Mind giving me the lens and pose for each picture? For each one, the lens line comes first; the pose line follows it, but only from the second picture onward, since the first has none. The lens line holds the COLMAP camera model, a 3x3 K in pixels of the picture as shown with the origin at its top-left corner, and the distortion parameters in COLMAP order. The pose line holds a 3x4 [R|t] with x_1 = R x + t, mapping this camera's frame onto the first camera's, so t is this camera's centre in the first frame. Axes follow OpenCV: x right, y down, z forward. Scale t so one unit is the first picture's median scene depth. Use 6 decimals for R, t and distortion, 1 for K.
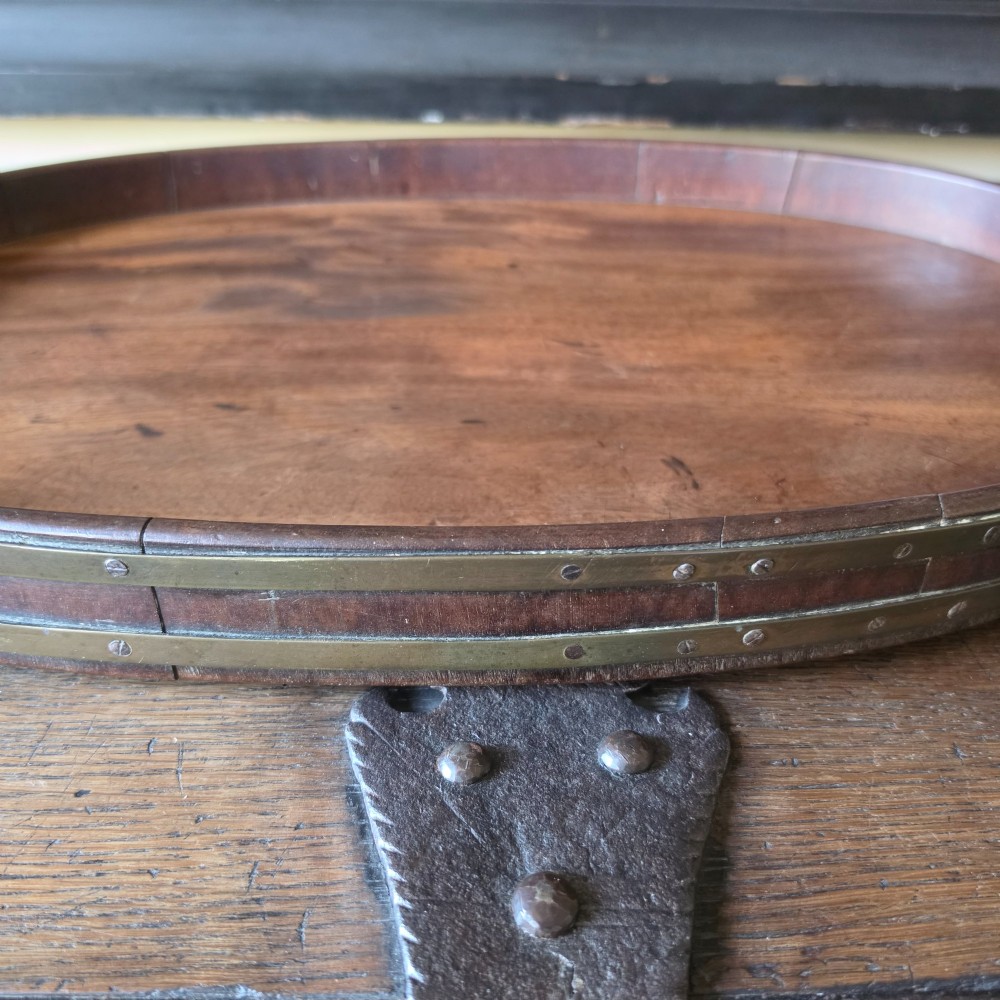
lens RADIAL K [[954.1, 0, 500.0], [0, 954.1, 500.0], [0, 0, 1]] dist [0.066304, -0.159875]
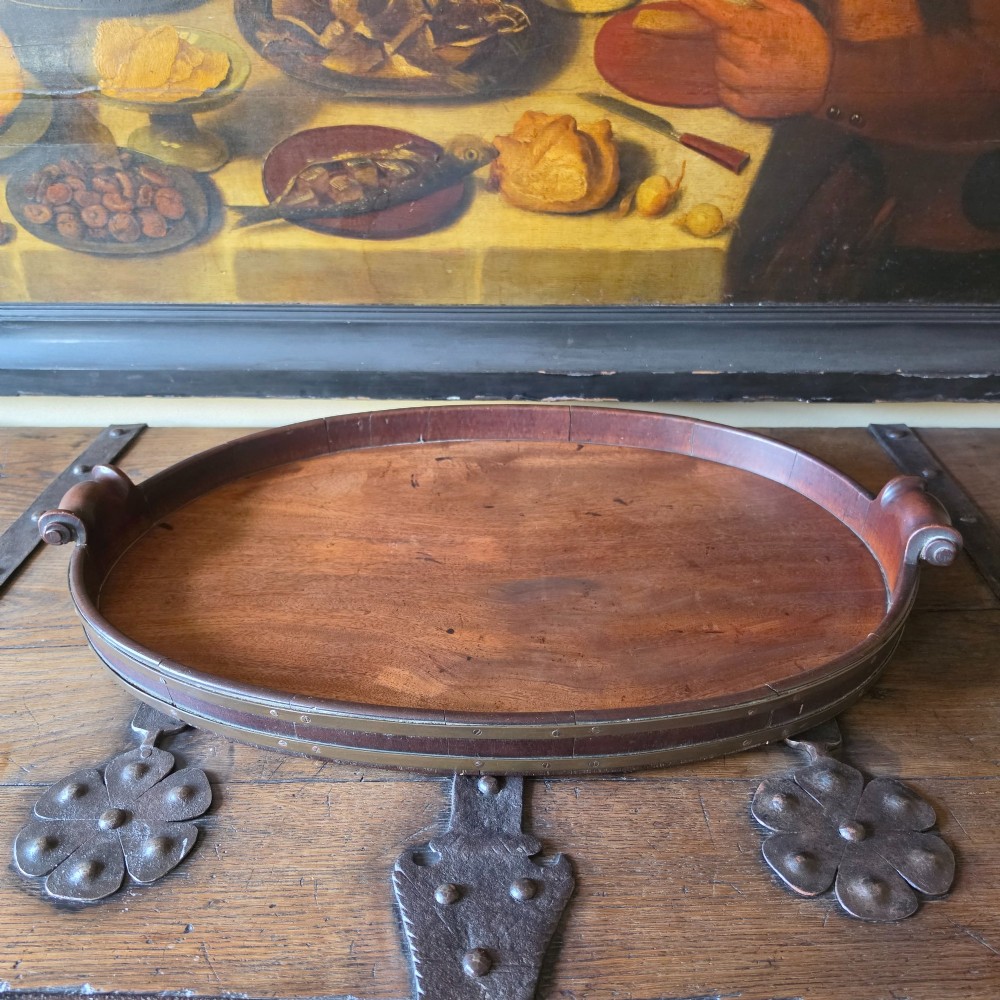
lens RADIAL K [[919.3, 0, 500.0], [0, 919.3, 500.0], [0, 0, 1]] dist [0.107547, -0.193923]
pose [[0.999062, -0.003192, -0.043178, 0.185082], [0.000880, 0.998570, -0.053446, -0.527265], [0.043287, 0.053358, 0.997637, -1.200285]]
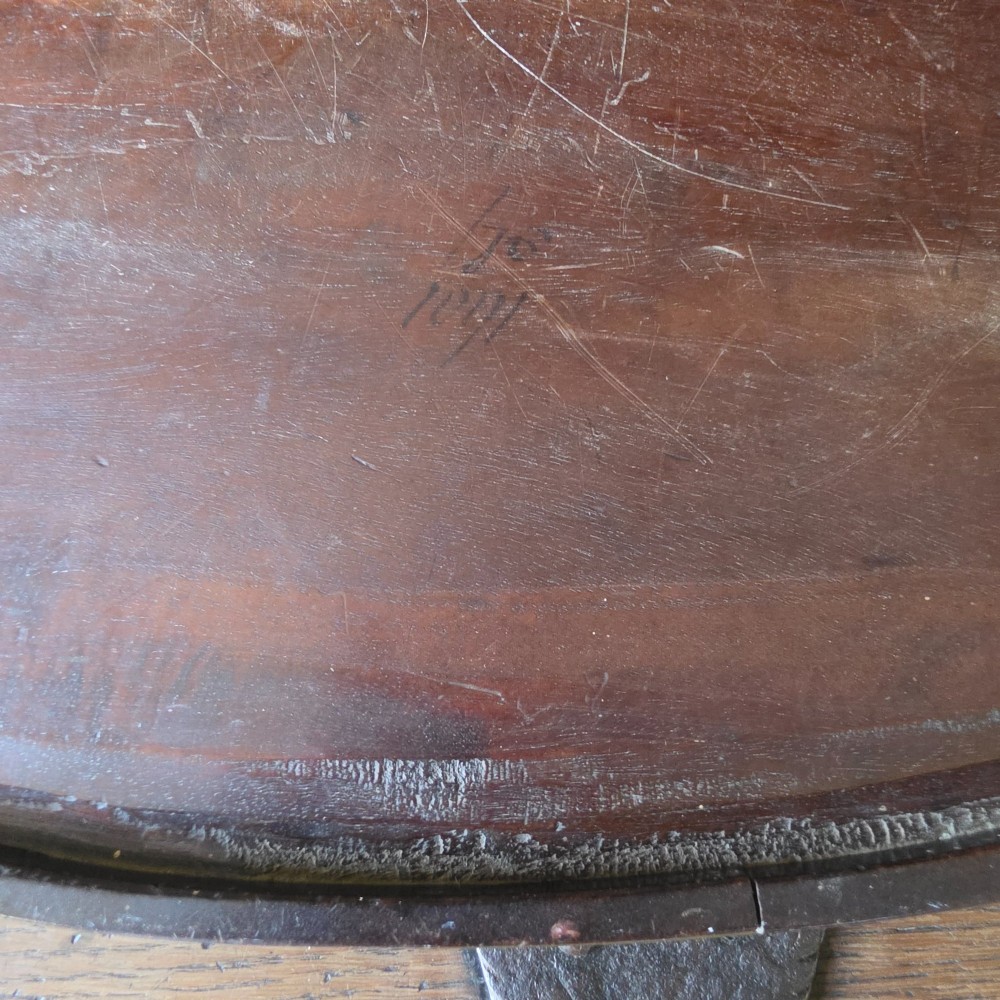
lens RADIAL K [[784.3, 0, 493.0], [0, 784.3, 481.5], [0, 0, 1]] dist [0.009594, -0.006521]
pose [[0.999957, 0.008505, -0.003806, -0.133684], [-0.003580, 0.727835, 0.685743, -0.674039], [0.008603, -0.685700, 0.727834, 0.757101]]
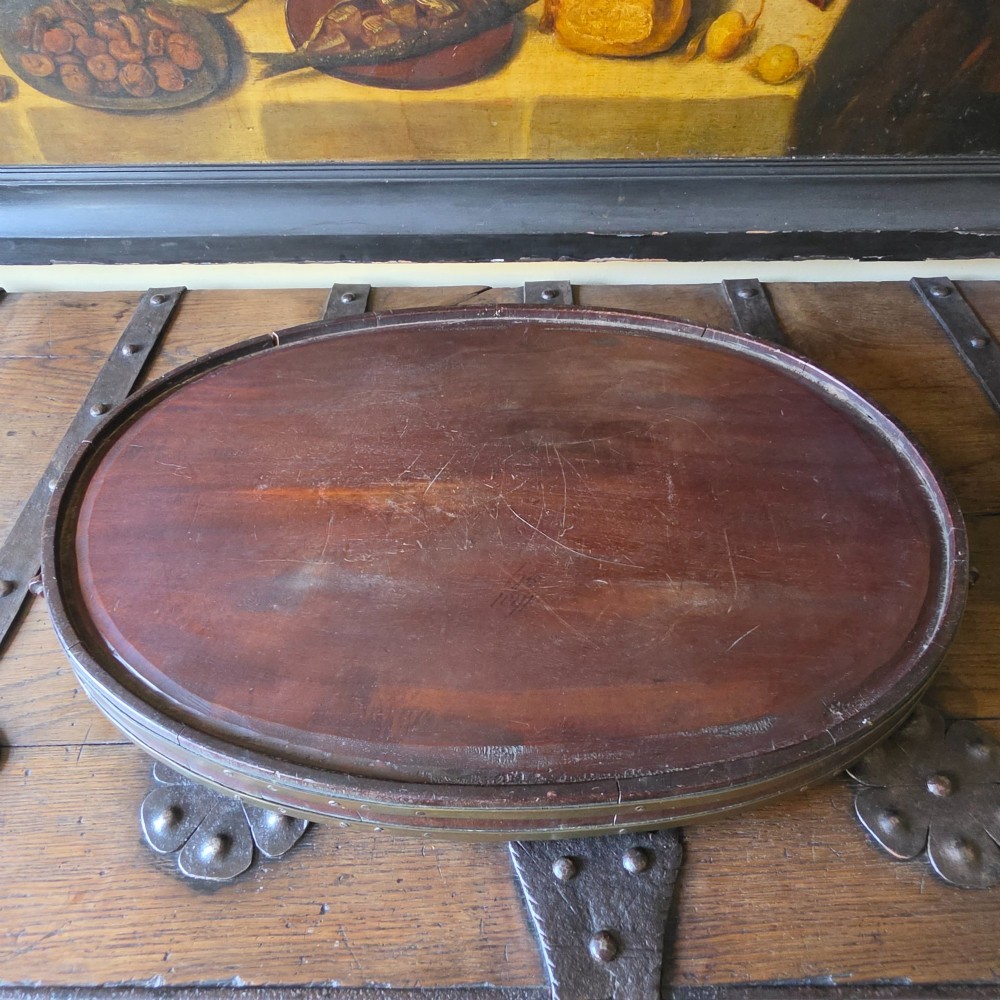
lens RADIAL K [[784.3, 0, 493.0], [0, 784.3, 481.5], [0, 0, 1]] dist [0.009594, -0.006521]
pose [[0.999538, -0.010610, -0.028497, -0.152561], [0.017197, 0.970124, 0.241999, -1.133145], [0.025078, -0.242378, 0.969858, -0.629212]]
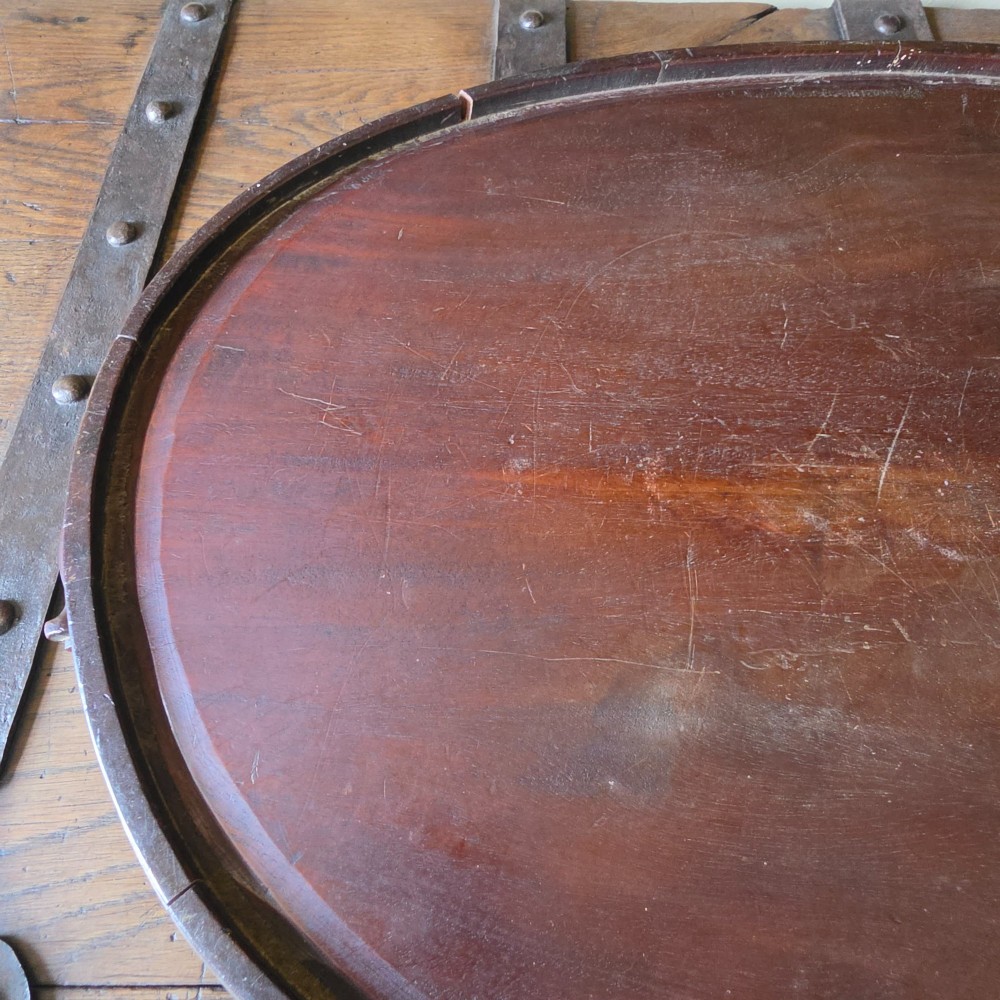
lens RADIAL K [[784.3, 0, 493.0], [0, 784.3, 481.5], [0, 0, 1]] dist [0.009594, -0.006521]
pose [[0.999376, 0.026847, -0.022966, -0.964355], [-0.011436, 0.860871, 0.508694, -1.095303], [0.033428, -0.508114, 0.860641, 0.745226]]
